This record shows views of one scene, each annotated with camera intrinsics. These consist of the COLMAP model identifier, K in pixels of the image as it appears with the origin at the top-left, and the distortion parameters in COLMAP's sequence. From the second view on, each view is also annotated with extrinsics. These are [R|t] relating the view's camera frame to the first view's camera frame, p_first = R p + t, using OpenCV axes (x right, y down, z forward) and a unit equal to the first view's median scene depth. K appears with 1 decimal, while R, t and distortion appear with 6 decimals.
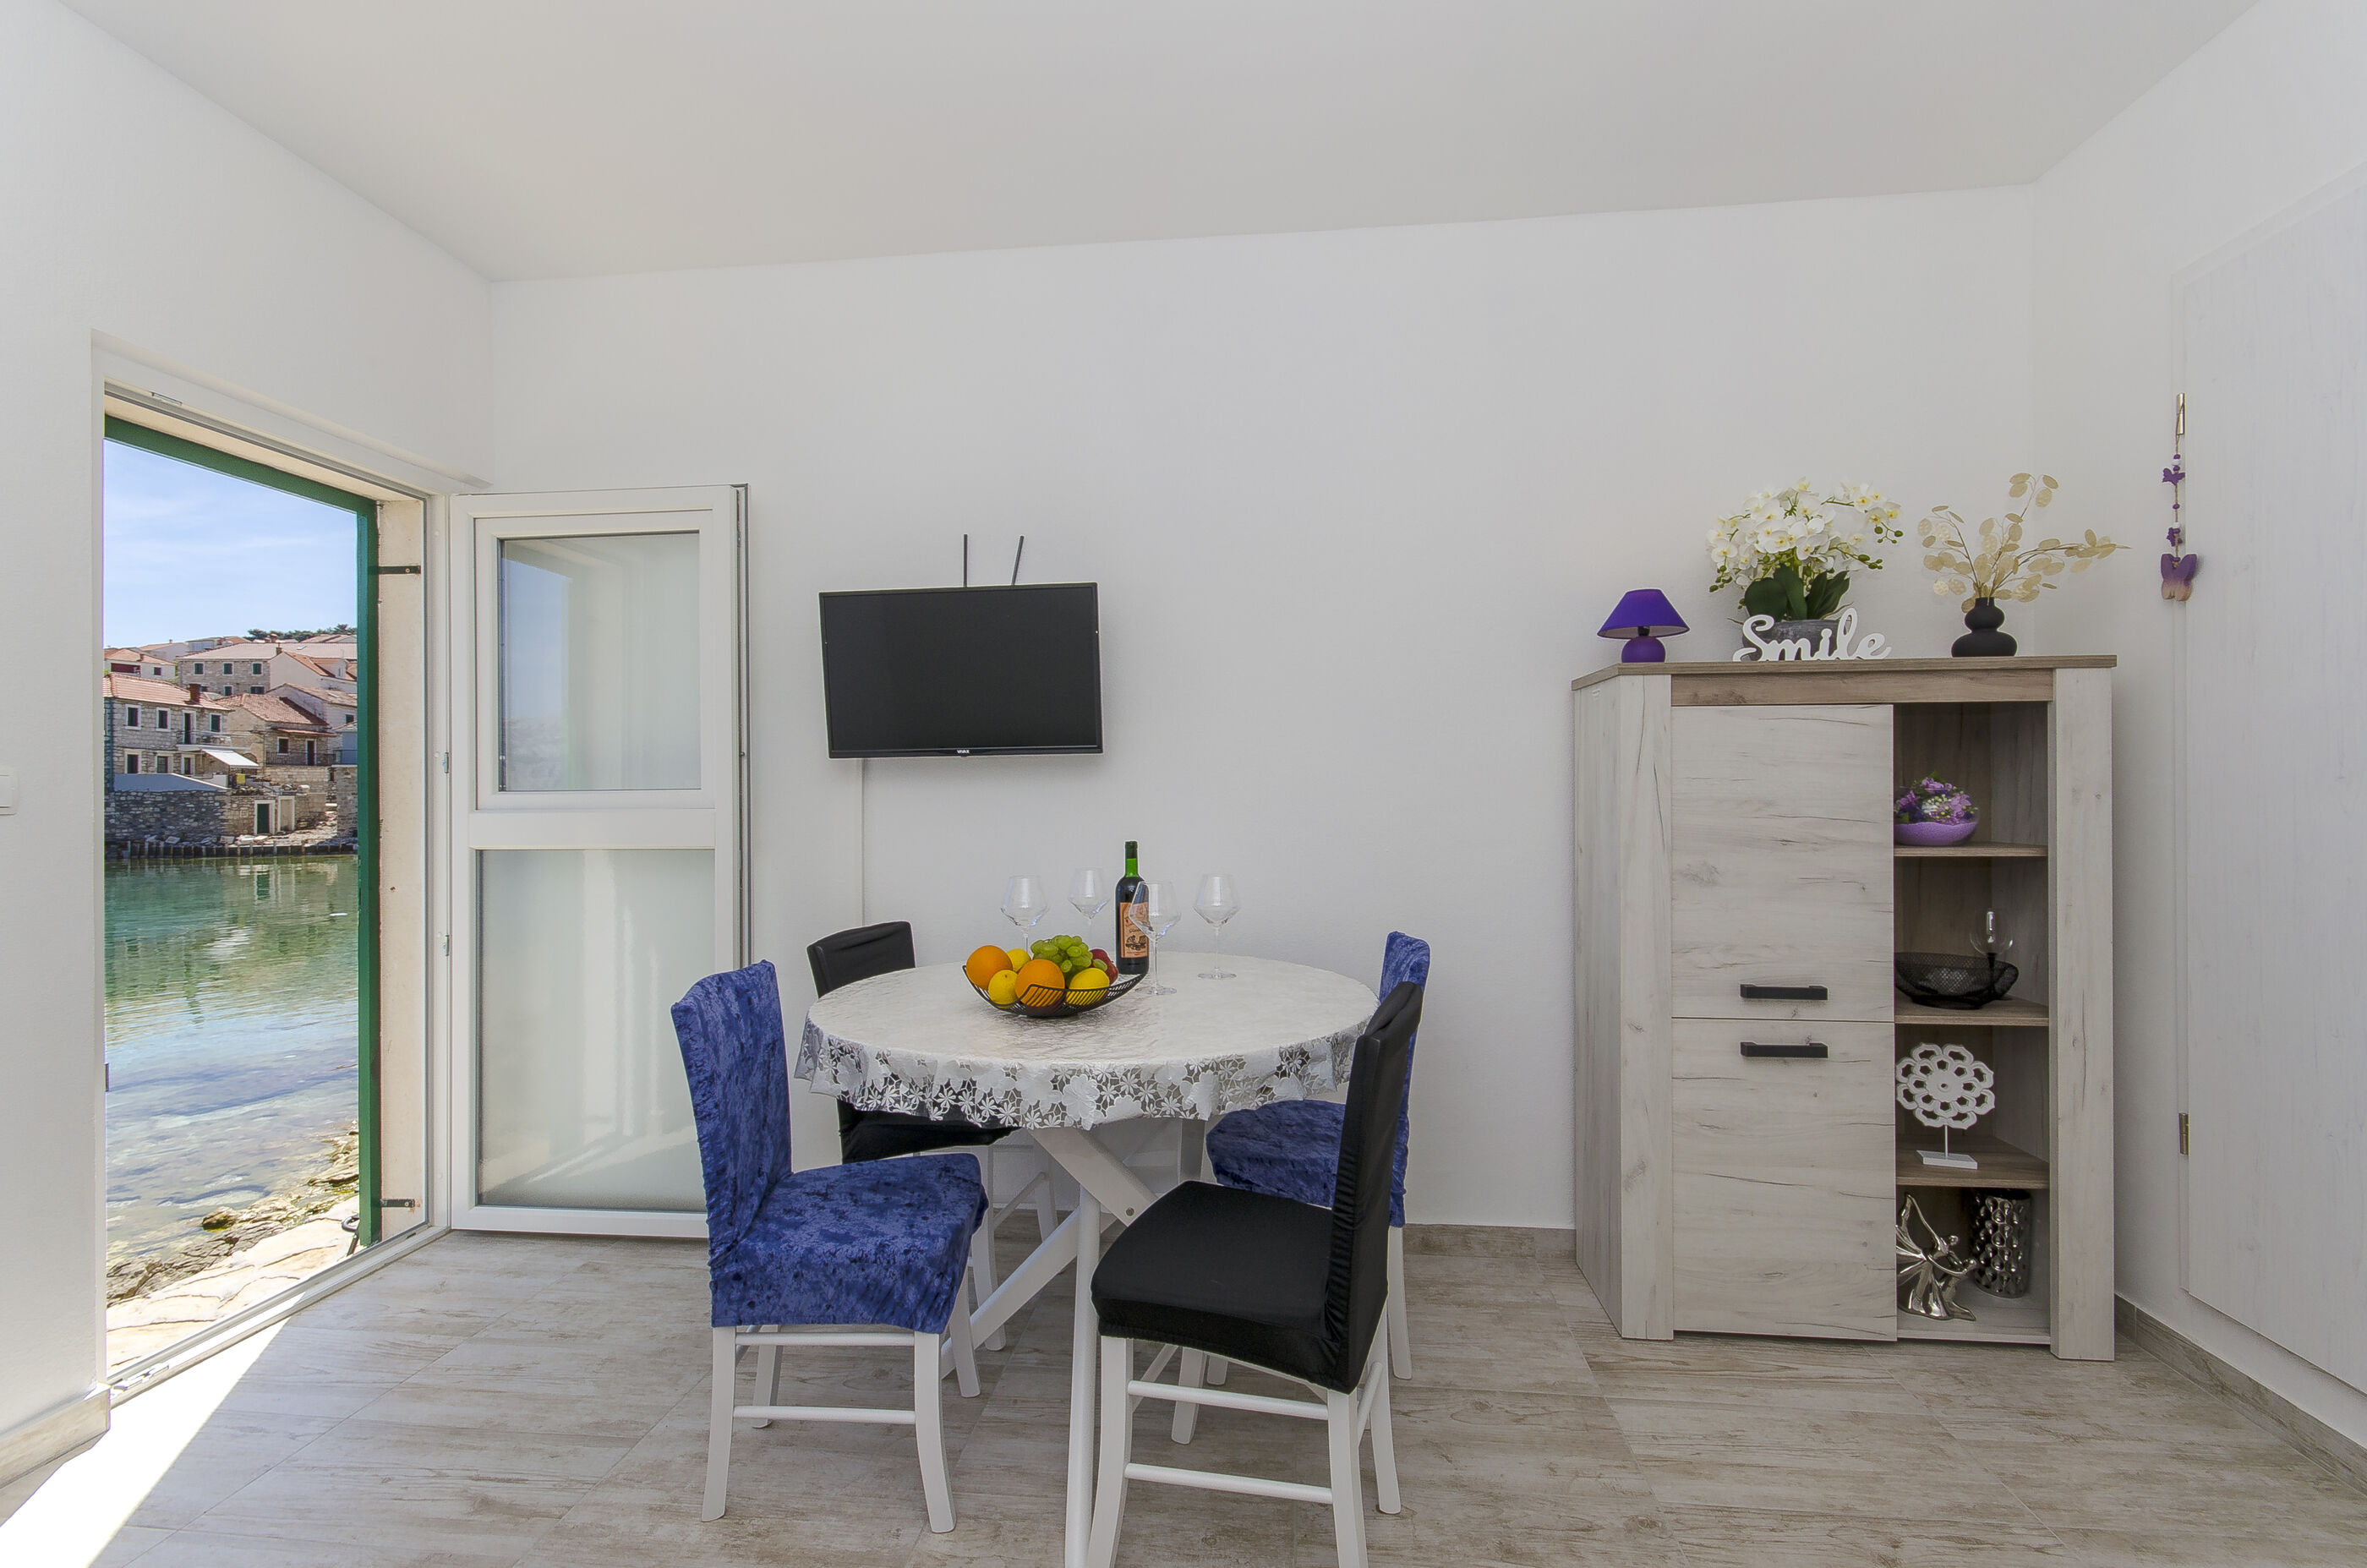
lens RADIAL K [[1034.7, 0, 1194.5], [0, 1034.7, 795.7], [0, 0, 1]] dist [0.009422, -0.004847]
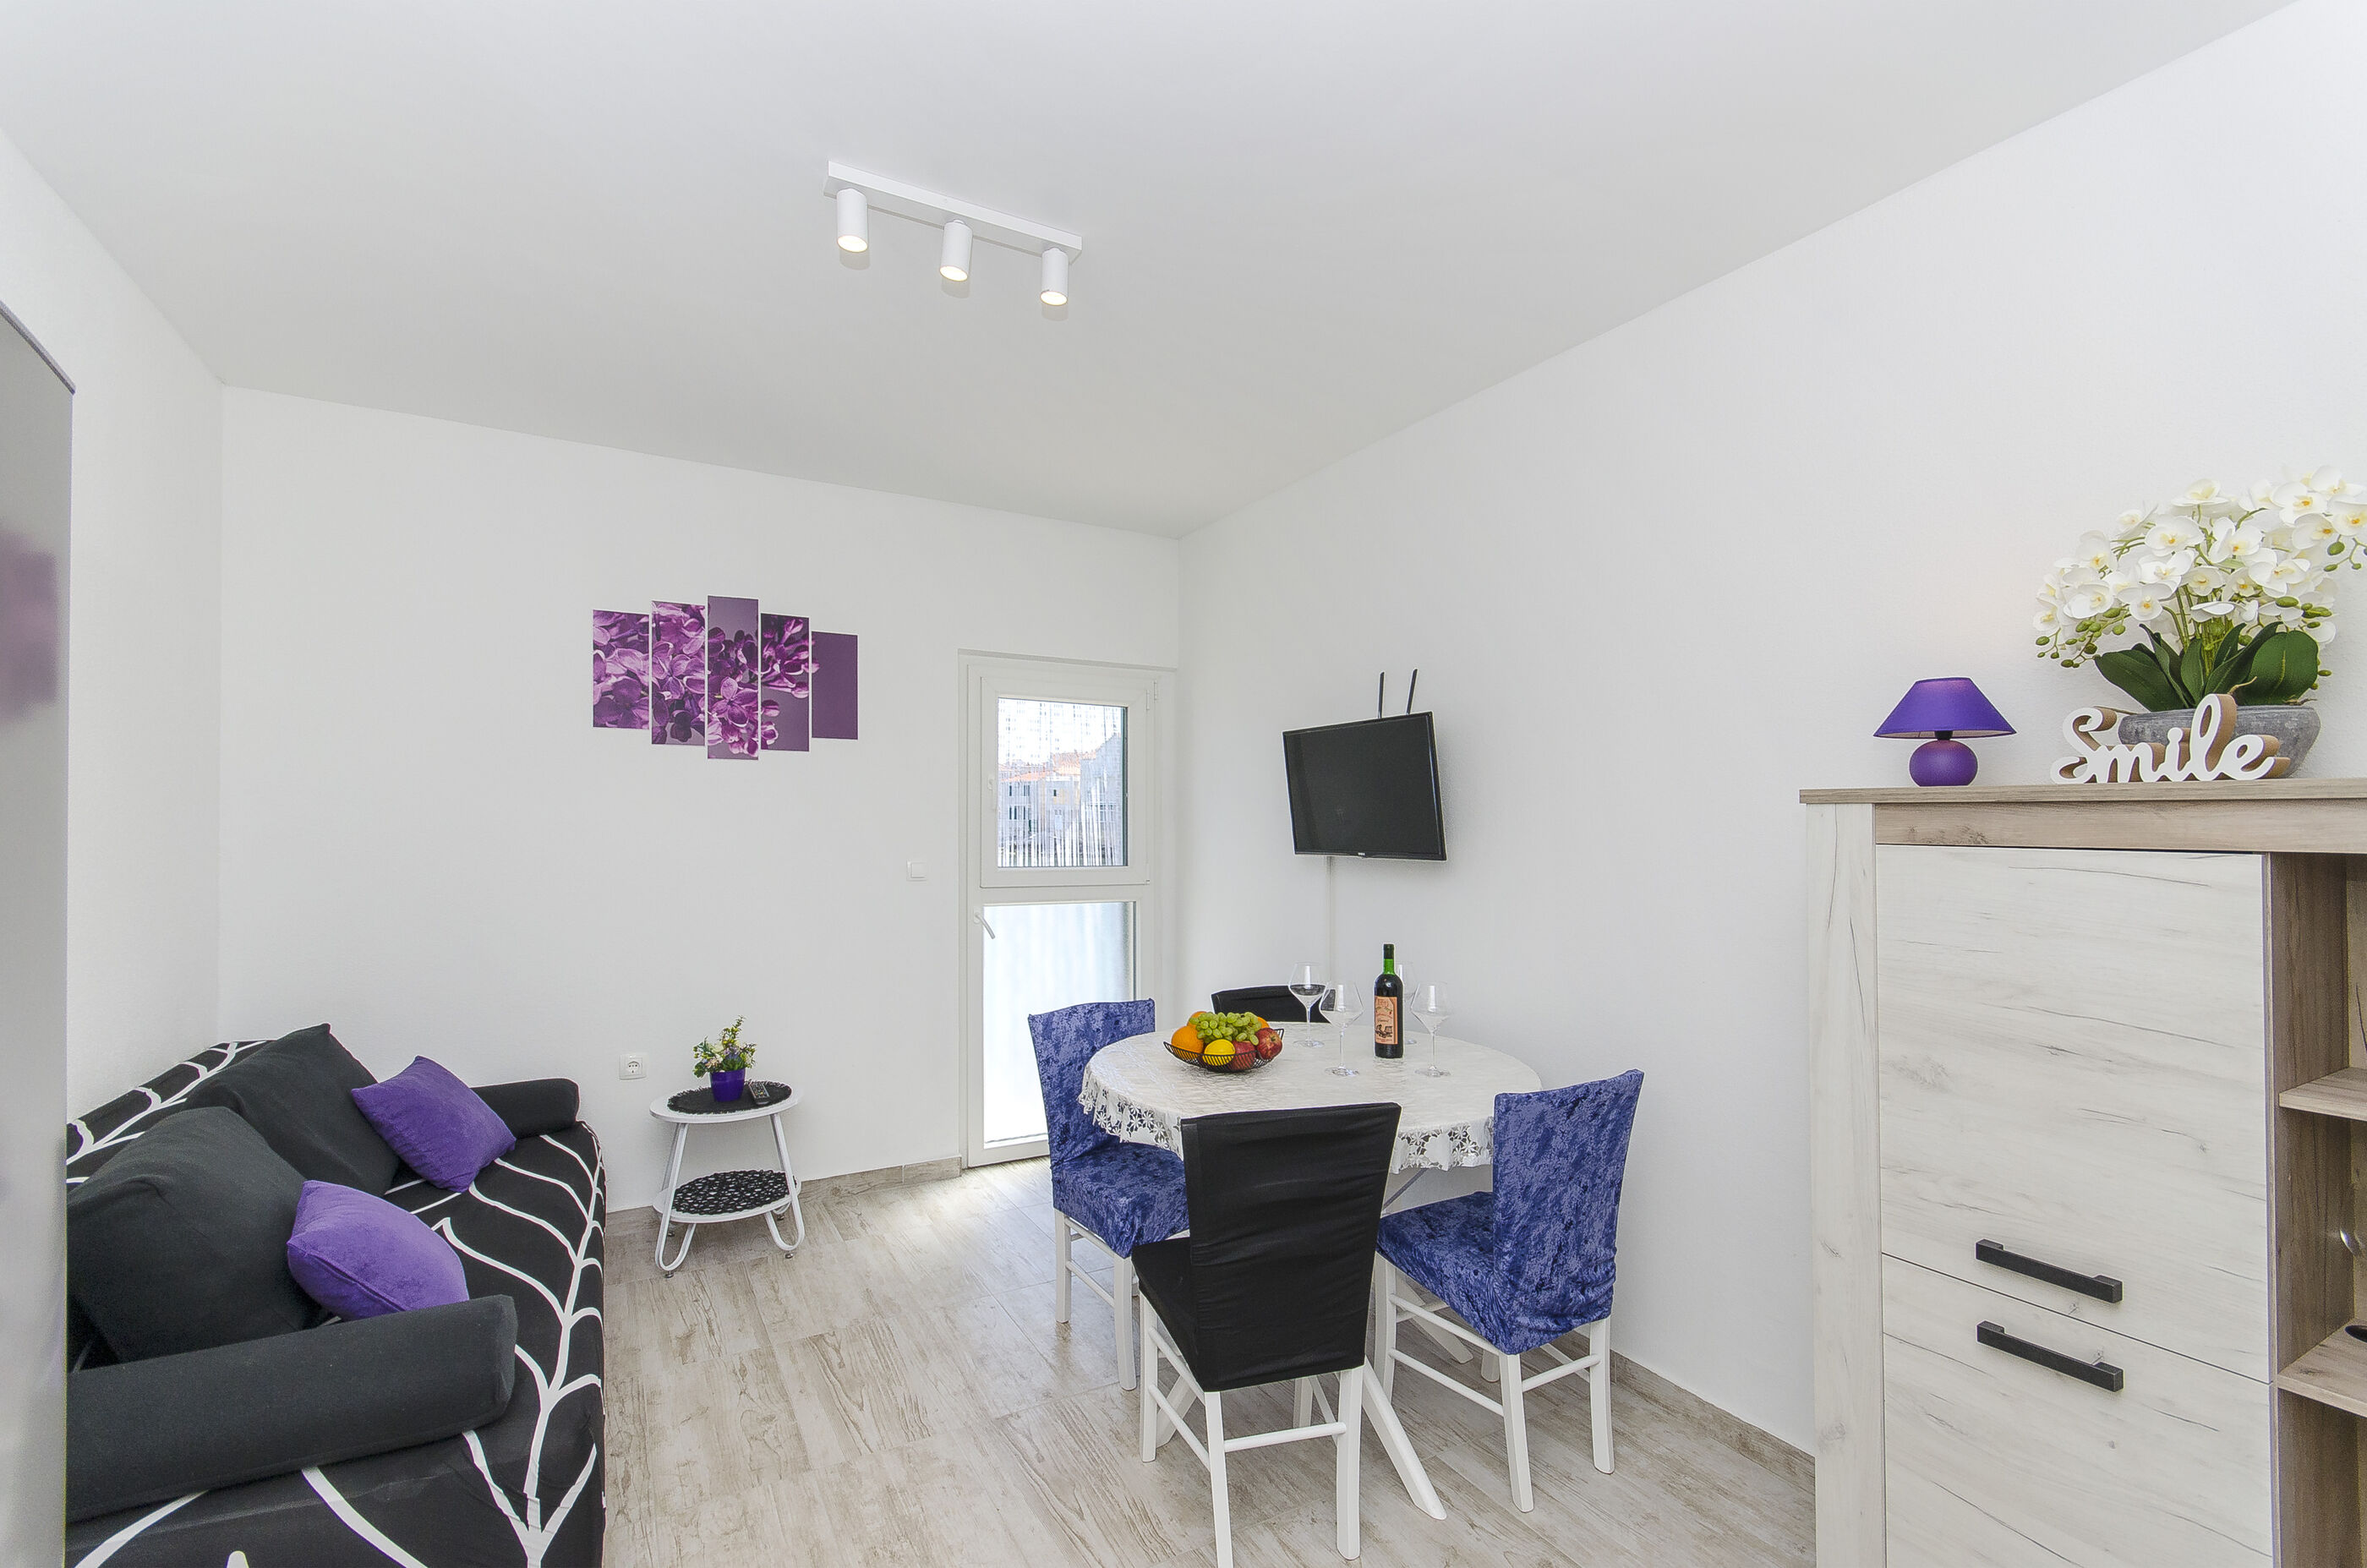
lens RADIAL K [[1034.7, 0, 1181.4], [0, 1034.7, 834.0], [0, 0, 1]] dist [0.009422, -0.004847]
pose [[0.576759, 0.020184, -0.816665, 0.755974], [-0.010933, 0.999796, 0.016989, -0.097181], [0.816841, -0.000869, 0.576862, 0.137467]]
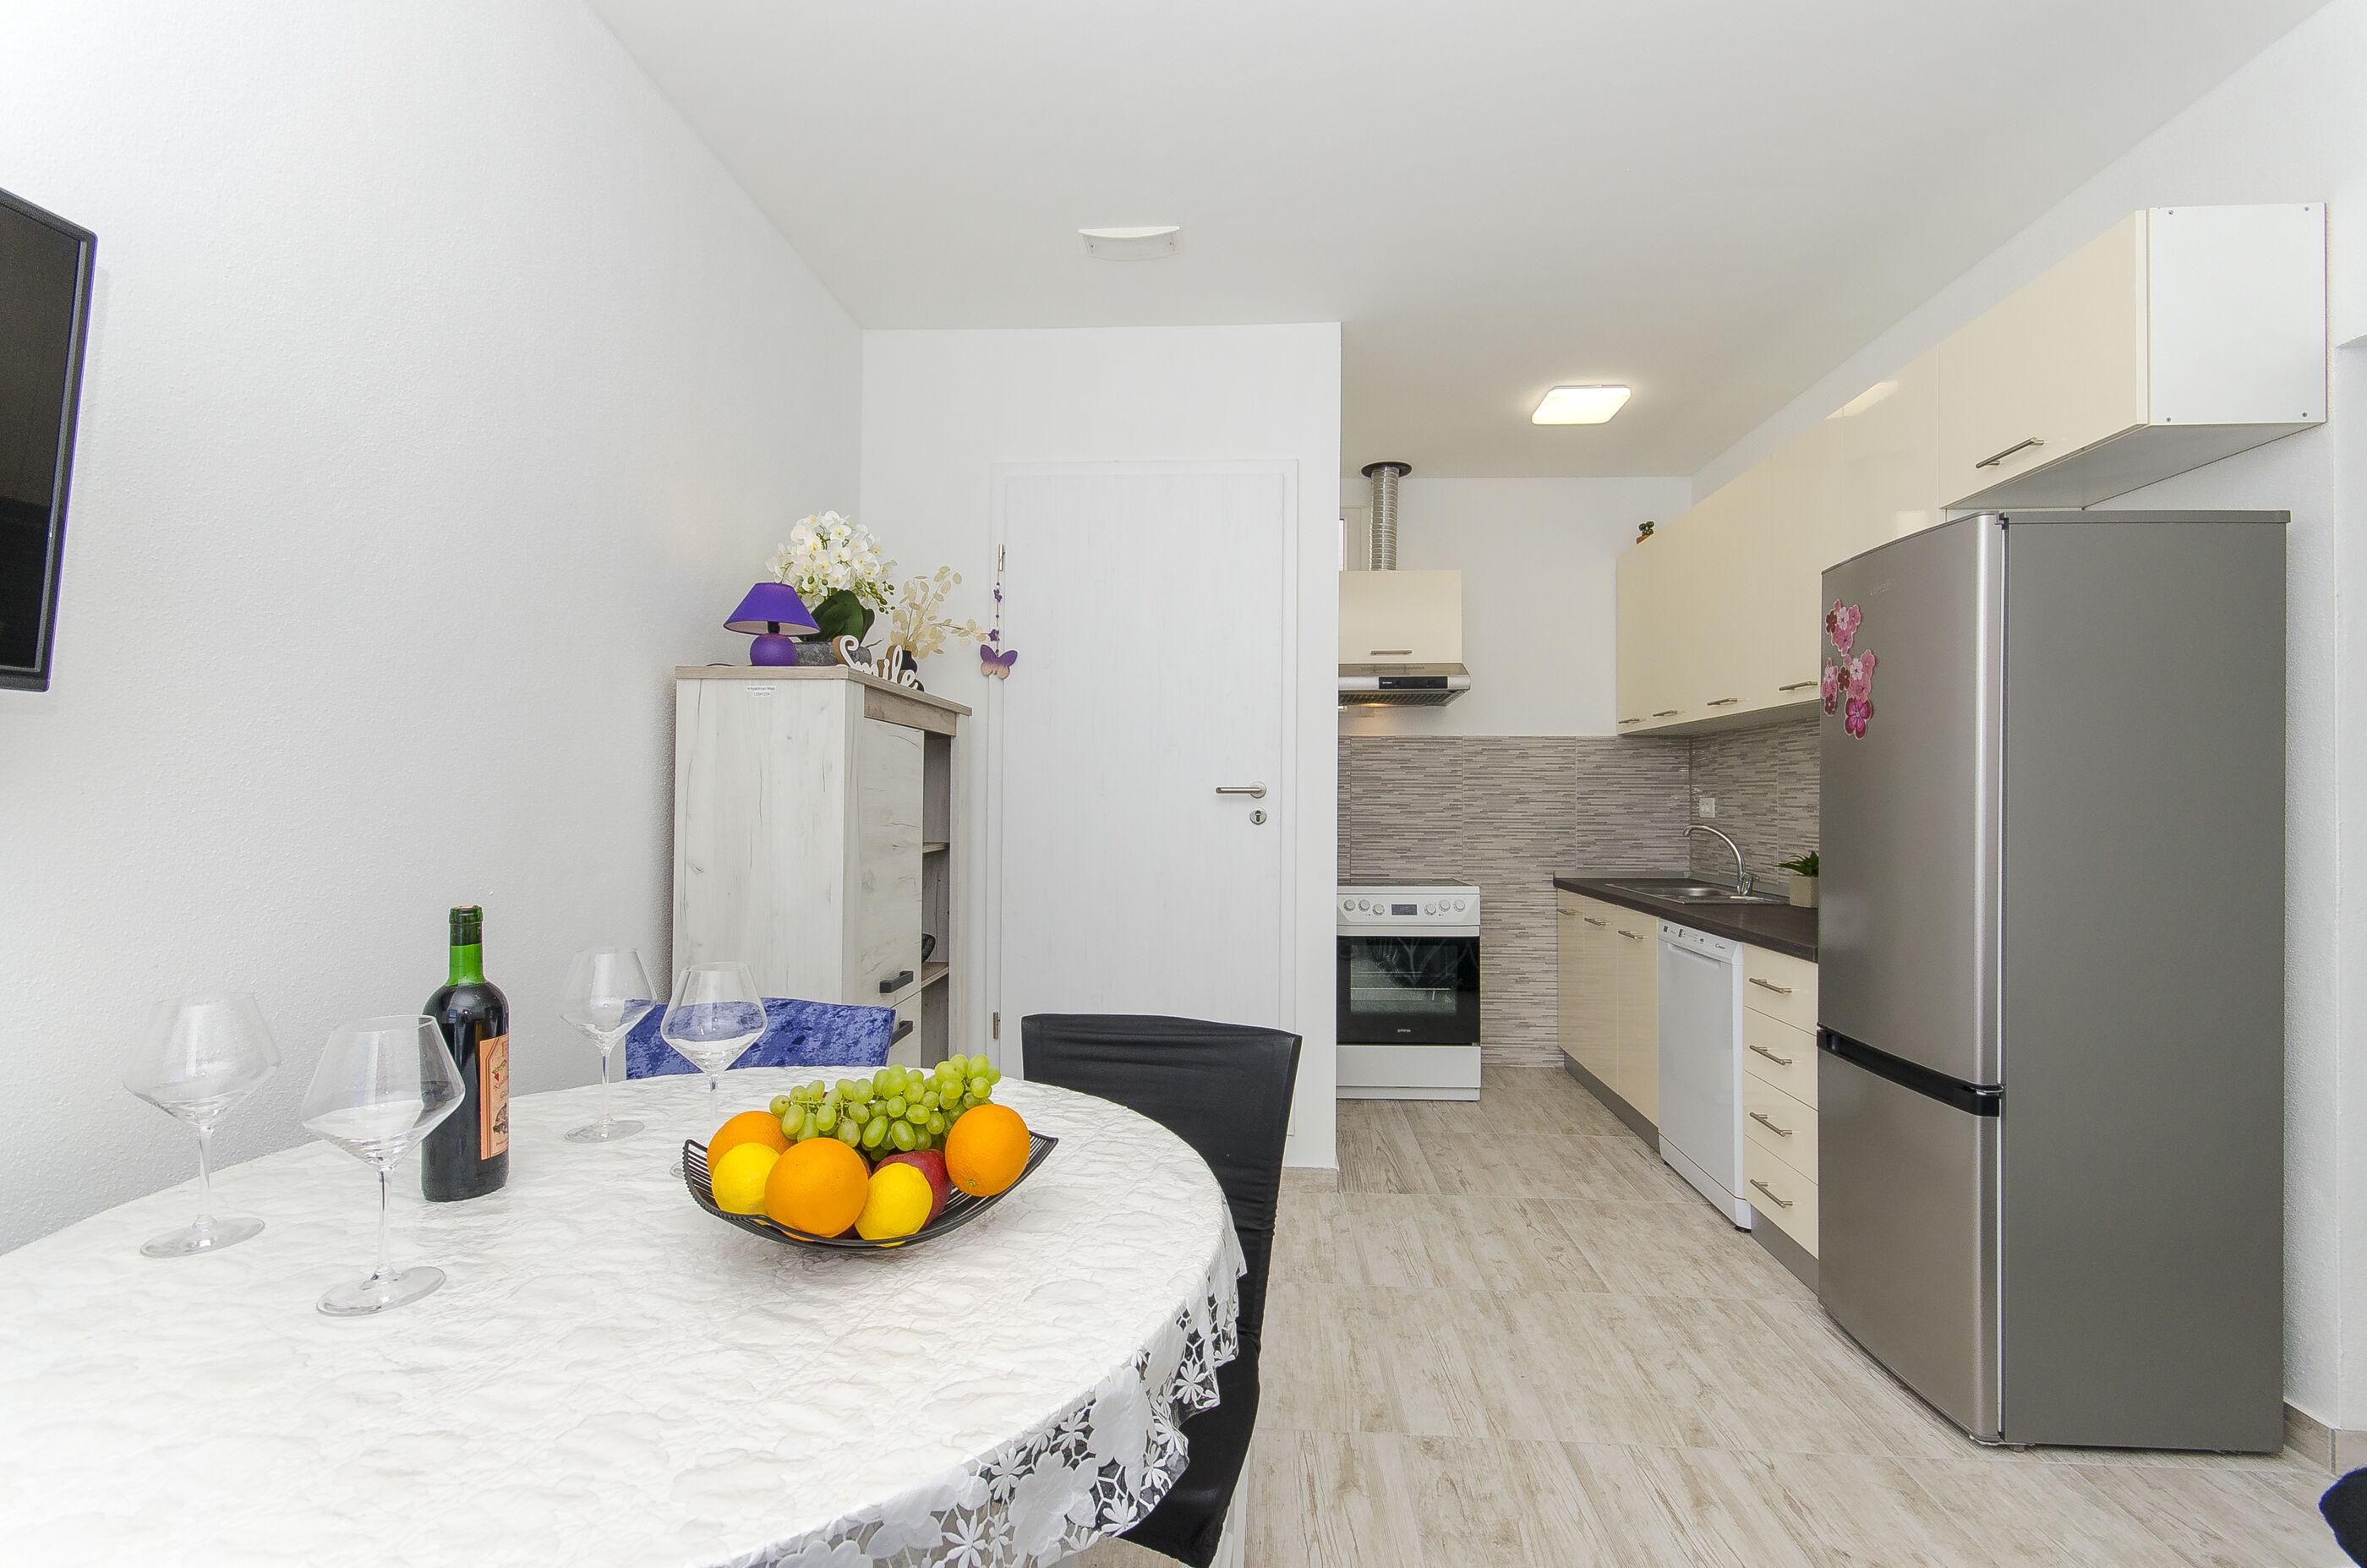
lens RADIAL K [[1034.7, 0, 1180.5], [0, 1034.7, 791.0], [0, 0, 1]] dist [0.009422, -0.004847]
pose [[-0.047789, 0.009560, 0.998812, -0.533921], [0.000515, 0.999954, -0.009546, -0.003061], [-0.998857, 0.000058, -0.047792, 0.709096]]
